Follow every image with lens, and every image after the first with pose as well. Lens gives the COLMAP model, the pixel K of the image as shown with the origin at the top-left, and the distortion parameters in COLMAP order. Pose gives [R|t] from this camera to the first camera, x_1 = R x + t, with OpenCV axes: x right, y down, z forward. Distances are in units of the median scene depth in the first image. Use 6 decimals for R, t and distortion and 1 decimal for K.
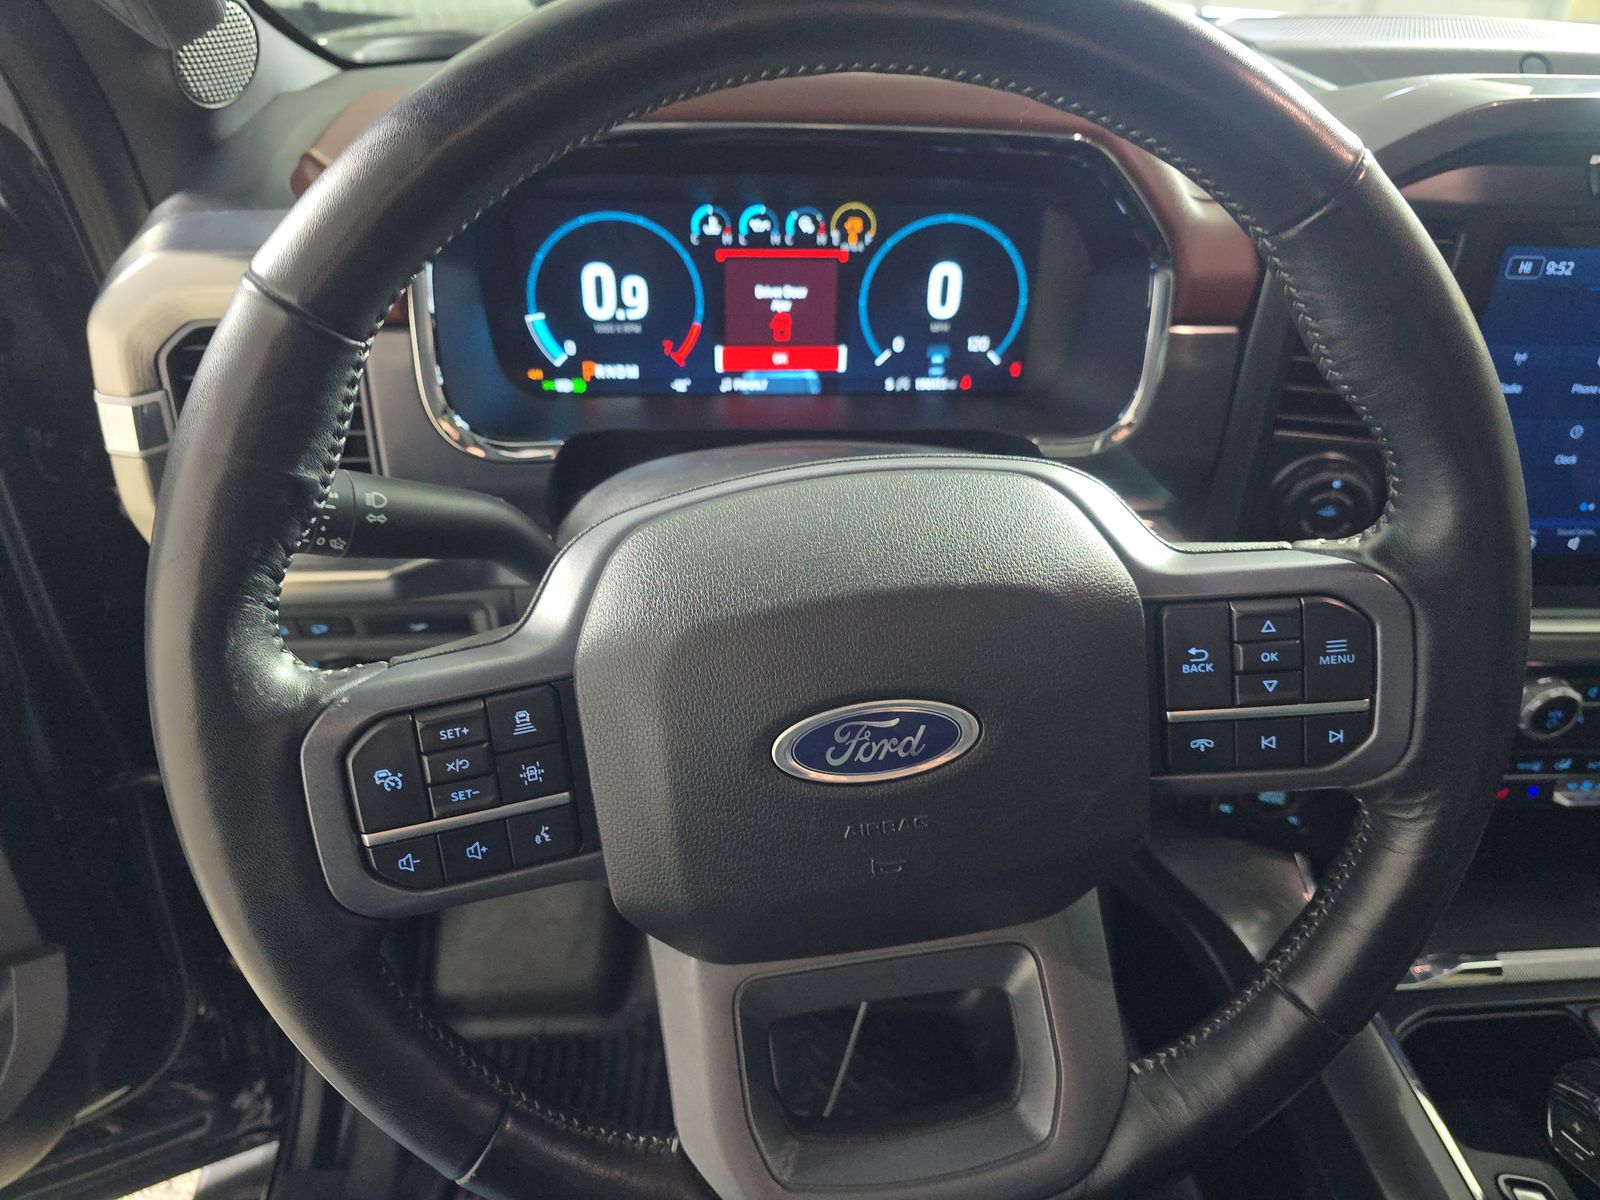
lens RADIAL K [[1106.5, 0, 786.9], [0, 1106.5, 606.6], [0, 0, 1]] dist [0.025504, -0.042942]
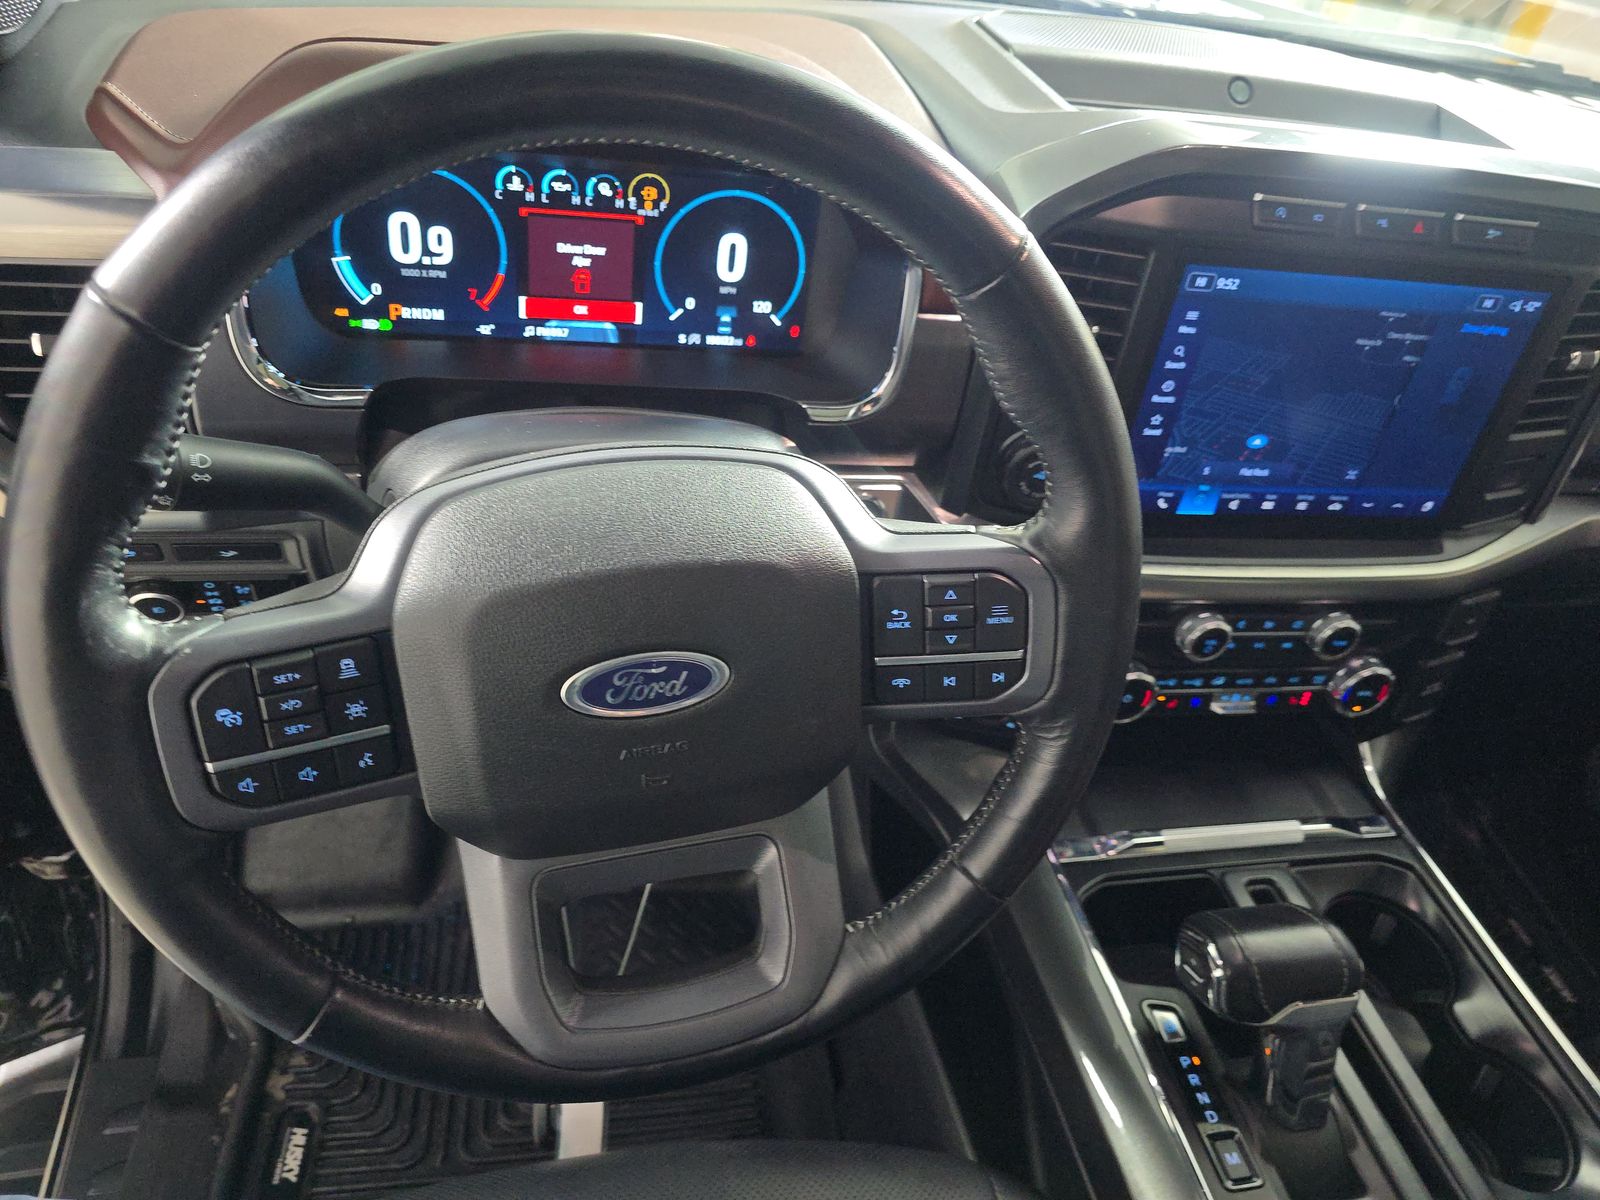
lens RADIAL K [[1106.5, 0, 788.9], [0, 1106.5, 609.8], [0, 0, 1]] dist [0.025504, -0.042942]
pose [[0.985607, 0.008071, 0.168861, 0.015288], [-0.025156, 0.994741, 0.099286, -0.050465], [-0.167172, -0.102105, 0.980626, -0.137732]]
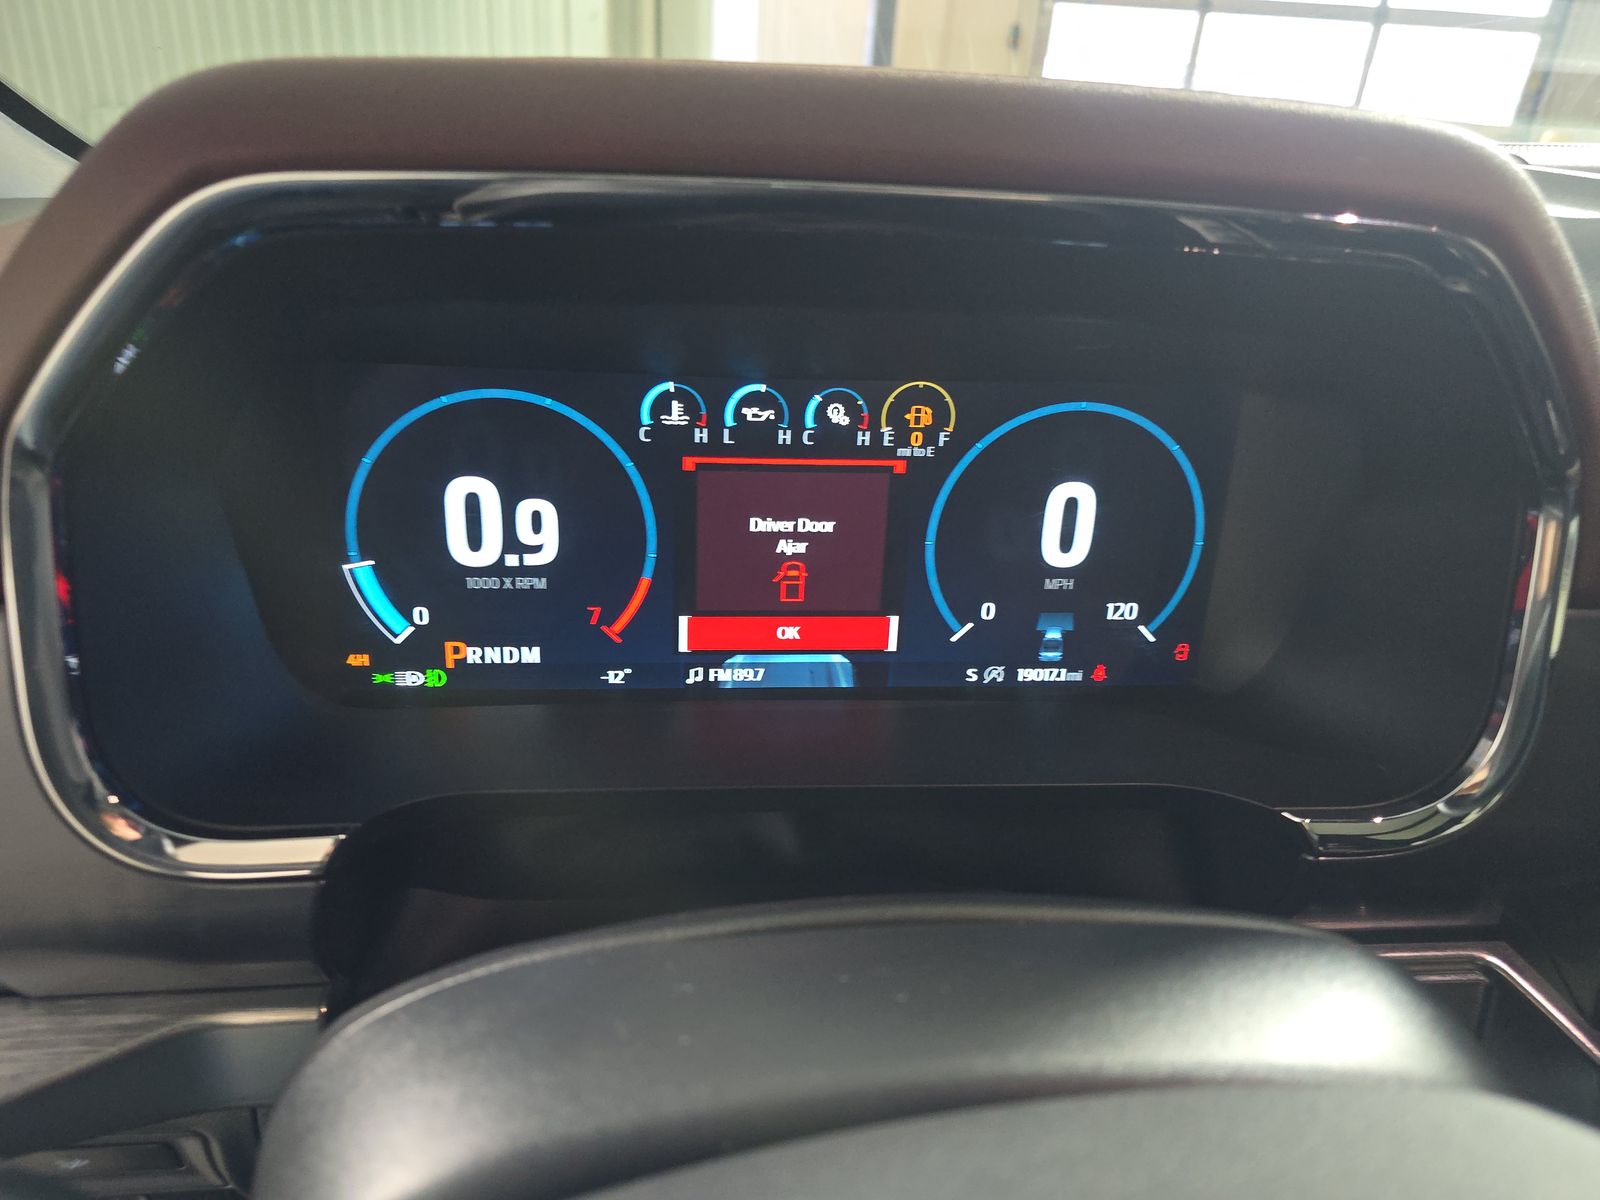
lens RADIAL K [[1106.5, 0, 810.6], [0, 1106.5, 601.8], [0, 0, 1]] dist [0.025504, -0.042942]
pose [[0.998126, 0.003046, 0.061119, -0.033351], [0.008511, 0.982146, -0.187930, -0.144590], [-0.060600, 0.188098, 0.980279, 0.469670]]
